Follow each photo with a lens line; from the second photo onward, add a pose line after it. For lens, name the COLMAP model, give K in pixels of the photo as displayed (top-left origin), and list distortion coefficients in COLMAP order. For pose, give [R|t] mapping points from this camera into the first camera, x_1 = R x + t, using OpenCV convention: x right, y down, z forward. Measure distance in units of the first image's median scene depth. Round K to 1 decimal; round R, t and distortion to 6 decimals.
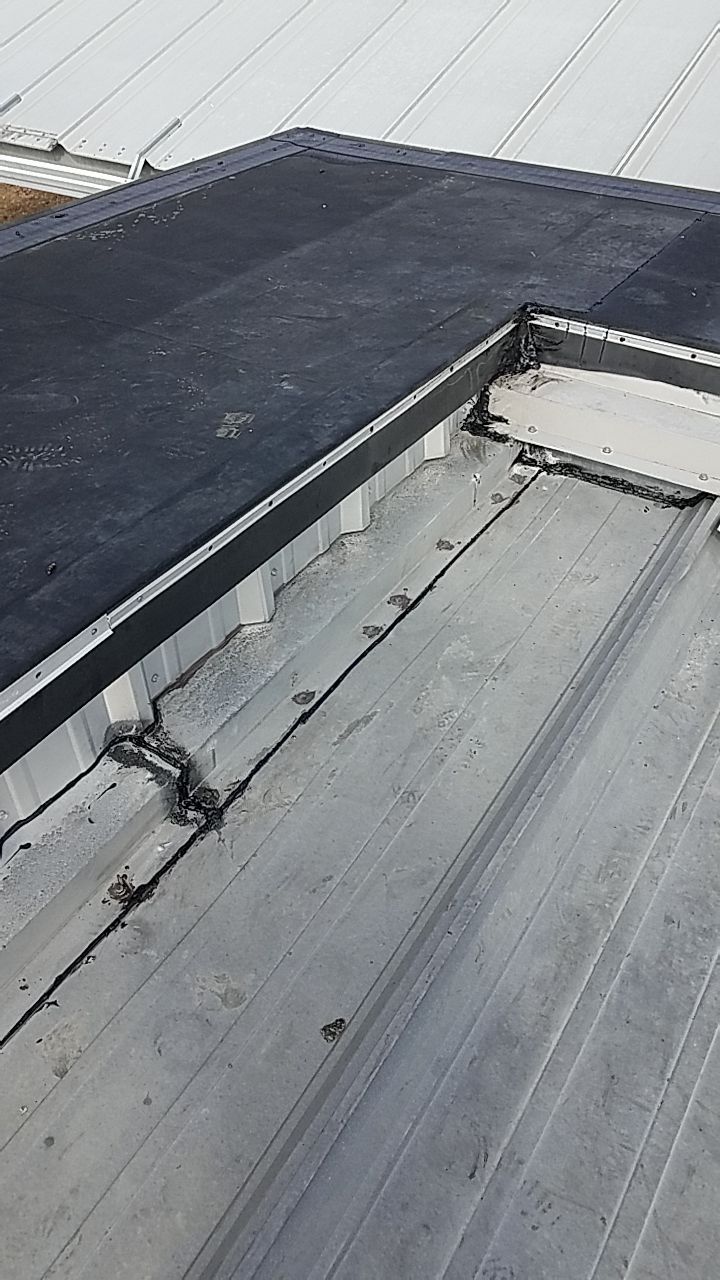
lens RADIAL K [[984.9, 0, 359.1], [0, 984.9, 635.7], [0, 0, 1]] dist [-0.006013, 0.004266]
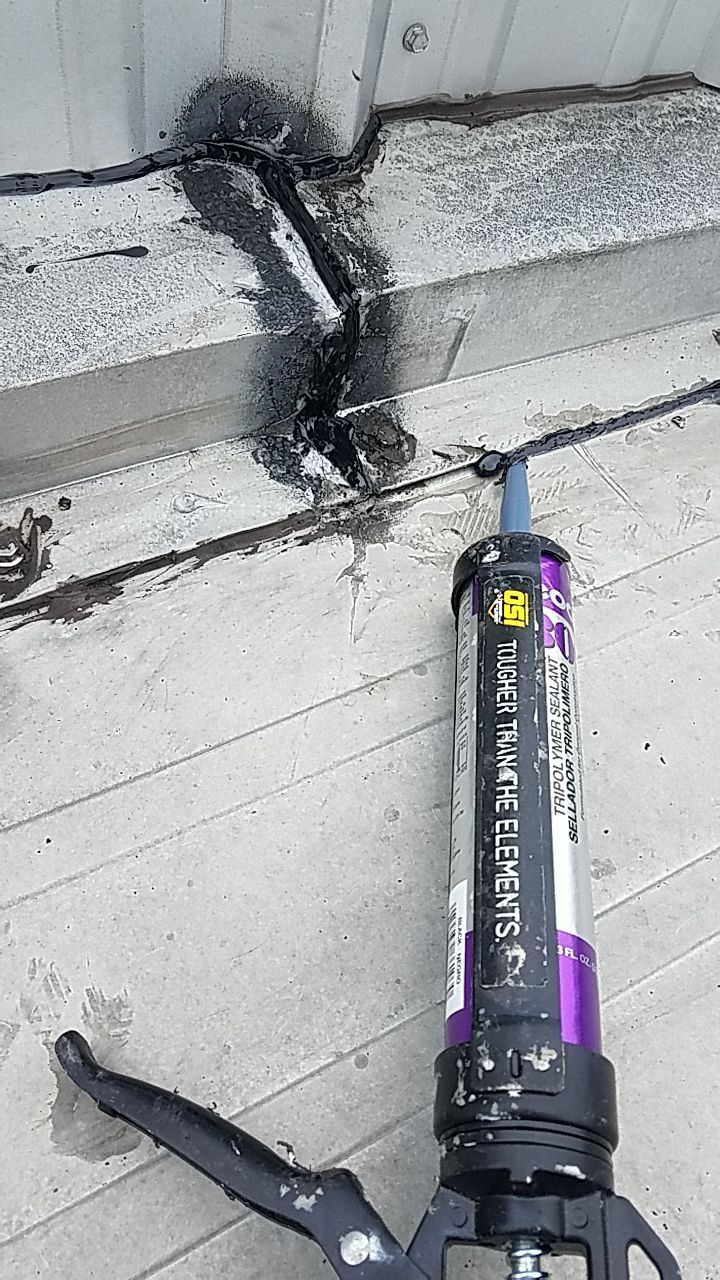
lens RADIAL K [[999.2, 0, 366.4], [0, 999.2, 632.8], [0, 0, 1]] dist [0.004348, -0.002006]
pose [[0.852242, 0.508122, -0.124482, -0.083643], [-0.461555, 0.842321, 0.278321, 0.127504], [0.246275, -0.179741, 0.952387, 0.670592]]
